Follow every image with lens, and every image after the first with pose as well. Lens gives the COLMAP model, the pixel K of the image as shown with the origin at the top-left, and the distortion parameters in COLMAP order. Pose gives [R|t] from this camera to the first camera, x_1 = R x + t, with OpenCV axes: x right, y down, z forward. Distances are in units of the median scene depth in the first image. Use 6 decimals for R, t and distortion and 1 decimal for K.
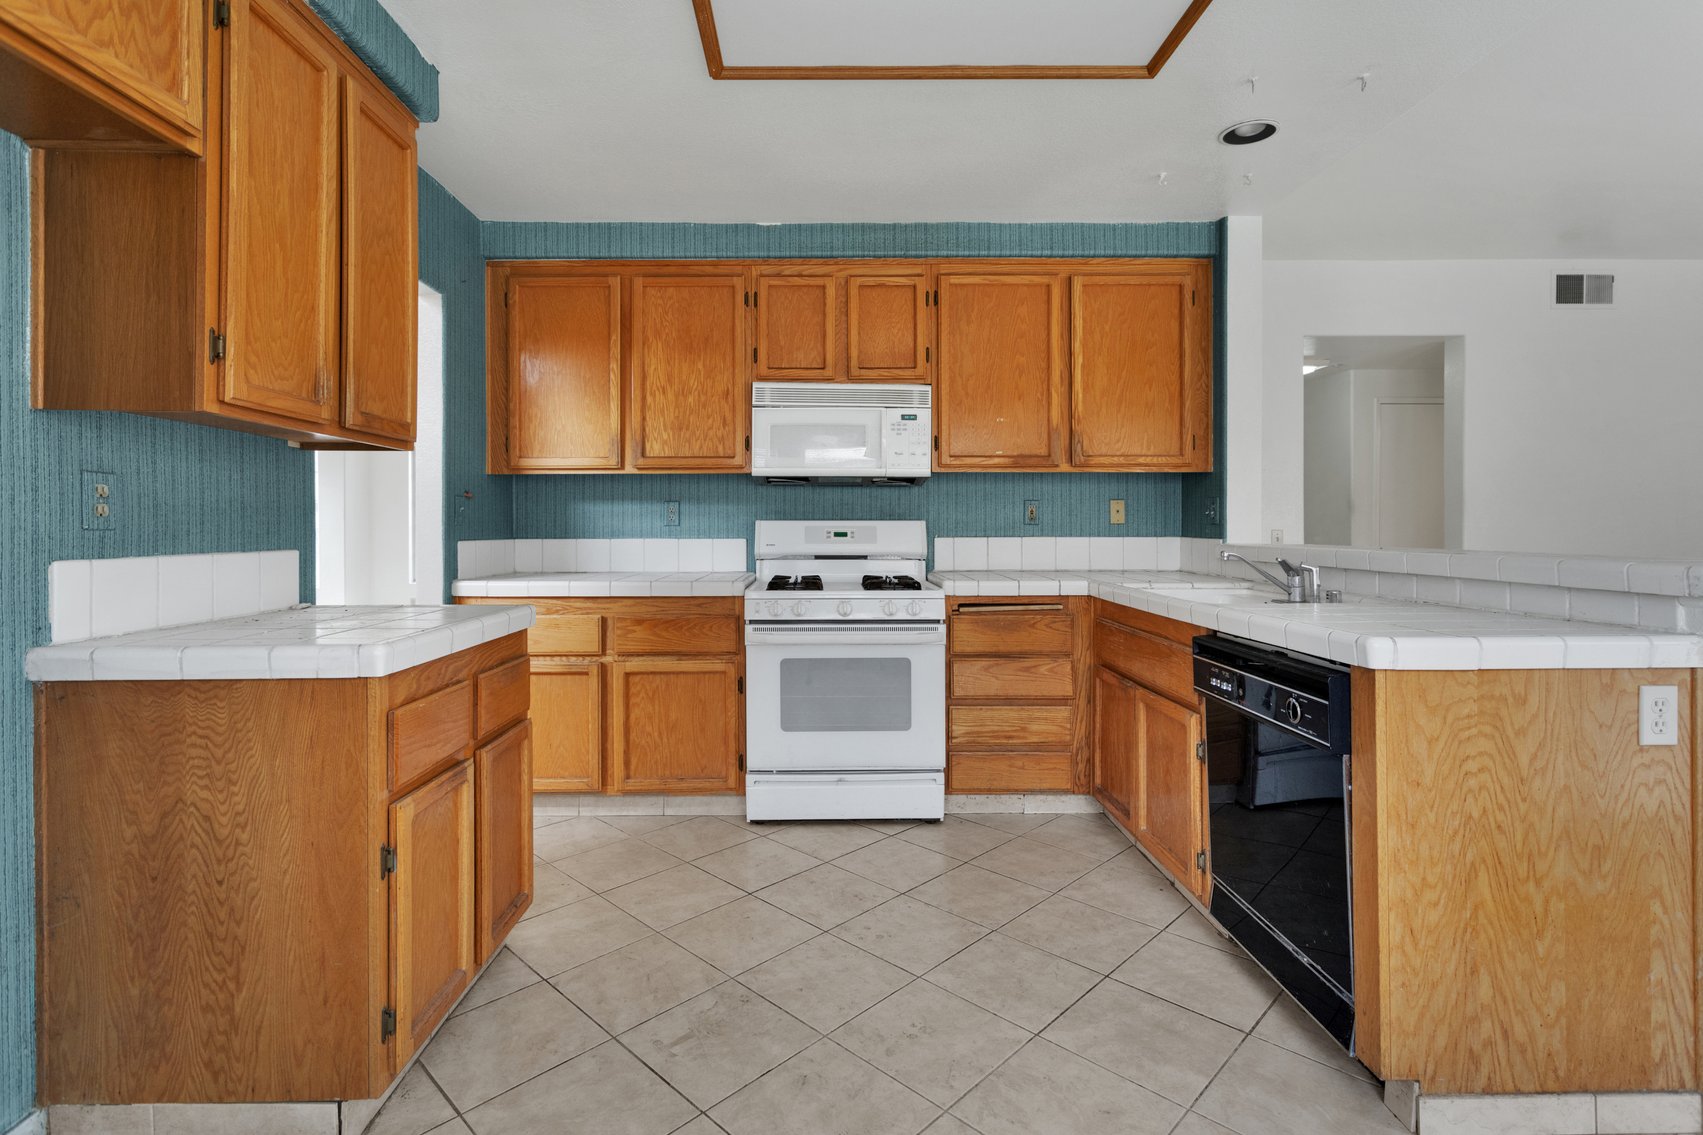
lens RADIAL K [[823.5, 0, 855.8], [0, 823.5, 525.8], [0, 0, 1]] dist [0.004669, 0.002186]
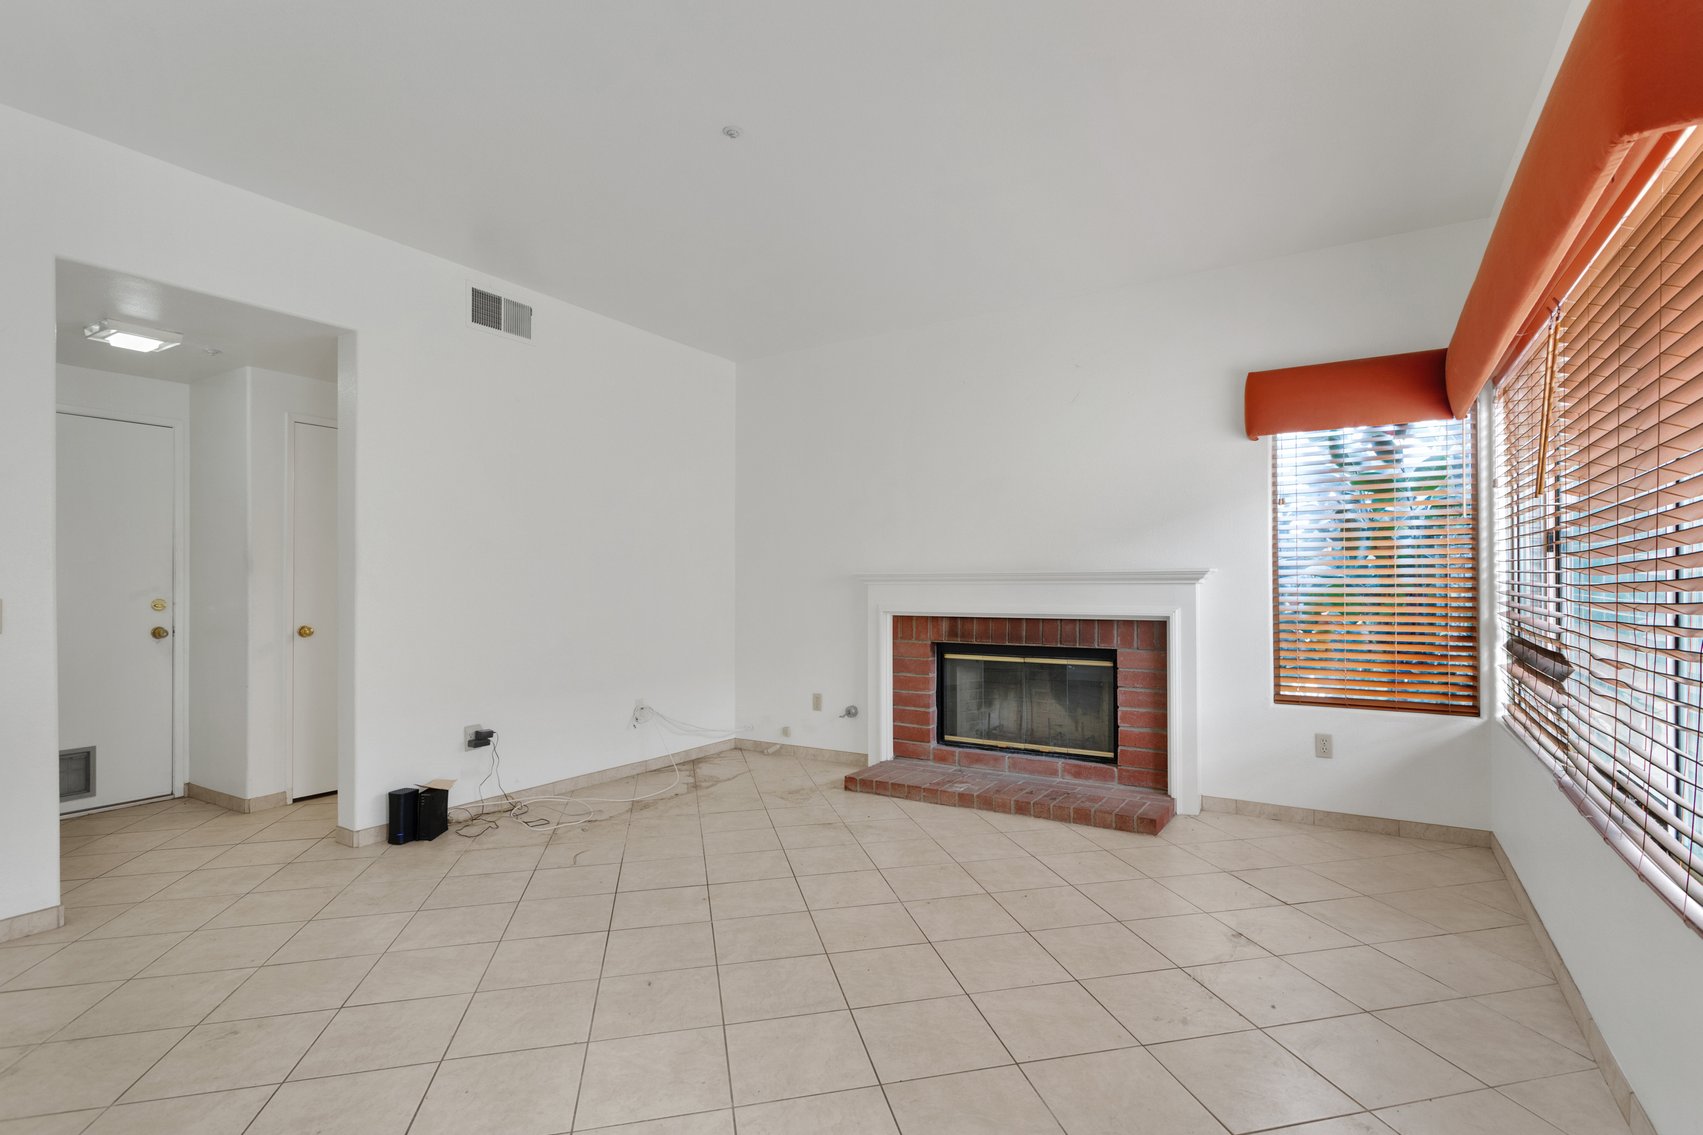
lens RADIAL K [[823.5, 0, 867.1], [0, 823.5, 574.7], [0, 0, 1]] dist [0.004669, 0.002186]
pose [[0.533474, 0.009528, 0.845763, 0.595697], [0.000869, 0.999930, -0.011813, -0.003784], [-0.845816, 0.007037, 0.533428, 0.364822]]
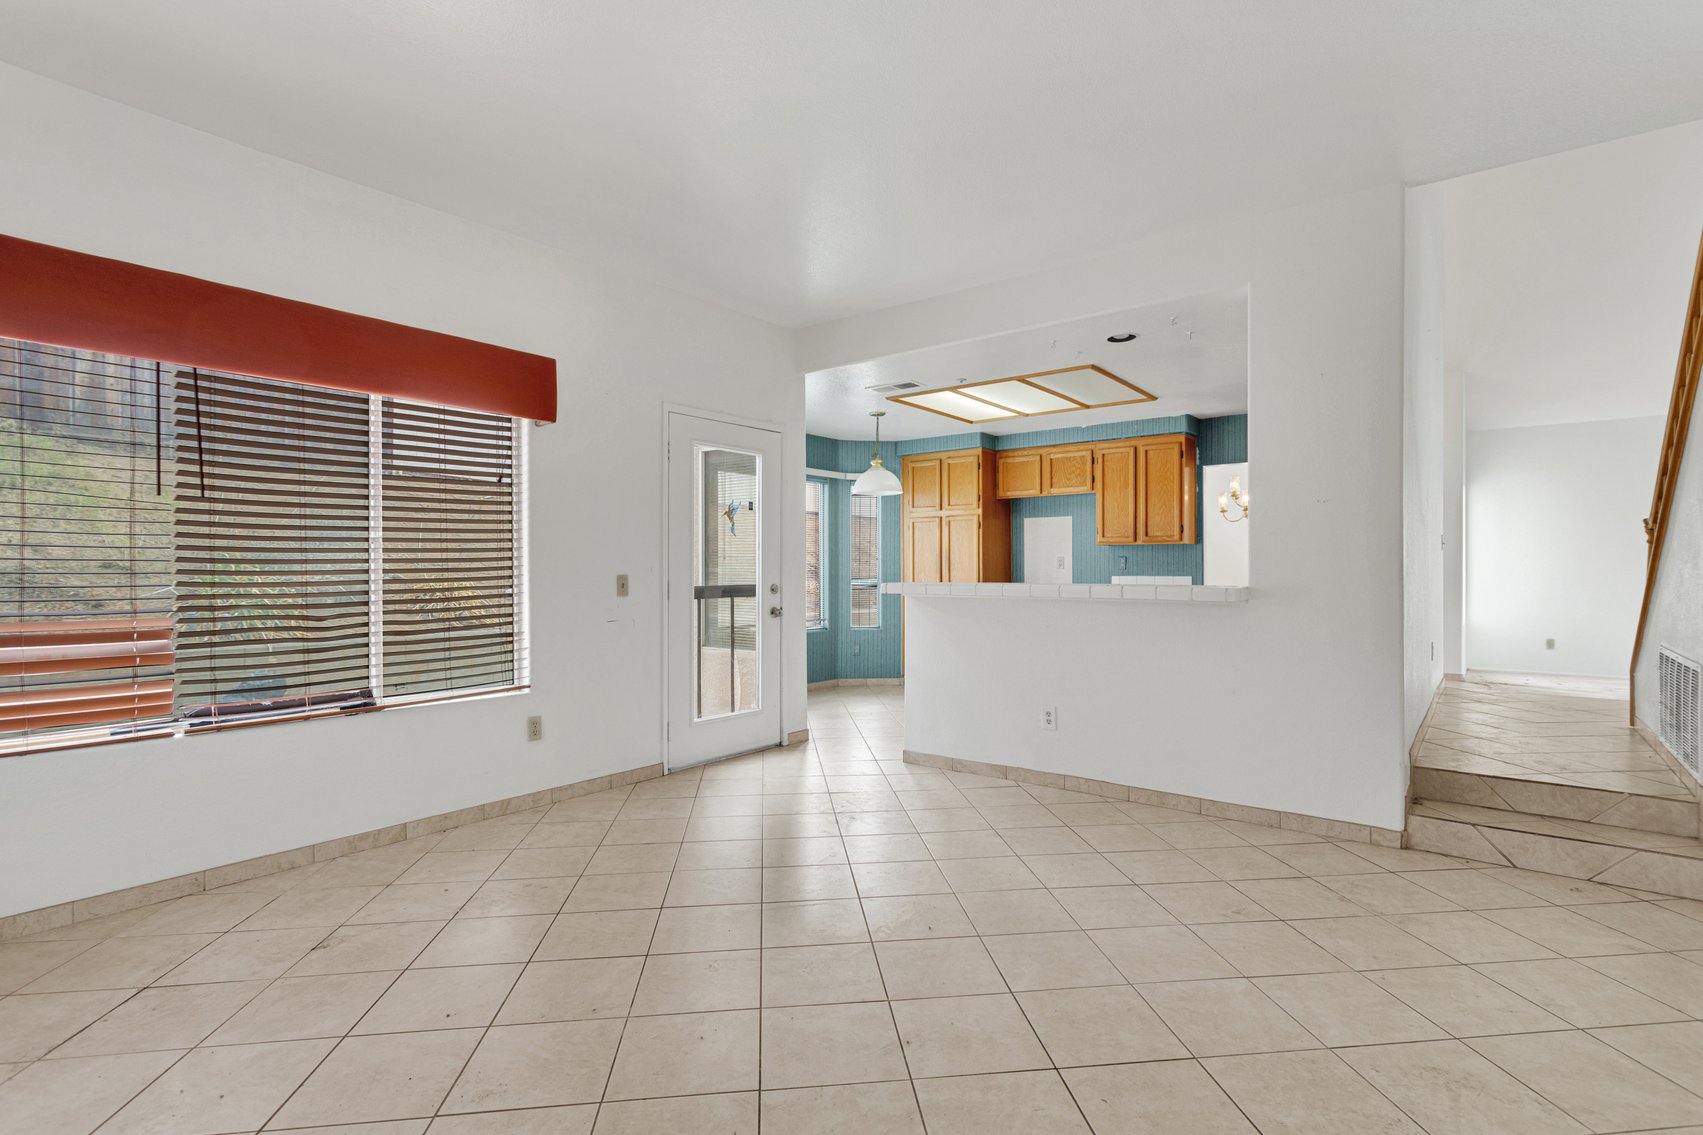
lens RADIAL K [[823.5, 0, 864.4], [0, 823.5, 571.3], [0, 0, 1]] dist [0.004669, 0.002186]
pose [[-0.624662, 0.009334, -0.780839, 1.884582], [0.004649, 0.999955, 0.008234, -0.006212], [0.780881, 0.001513, -0.624678, 1.460111]]
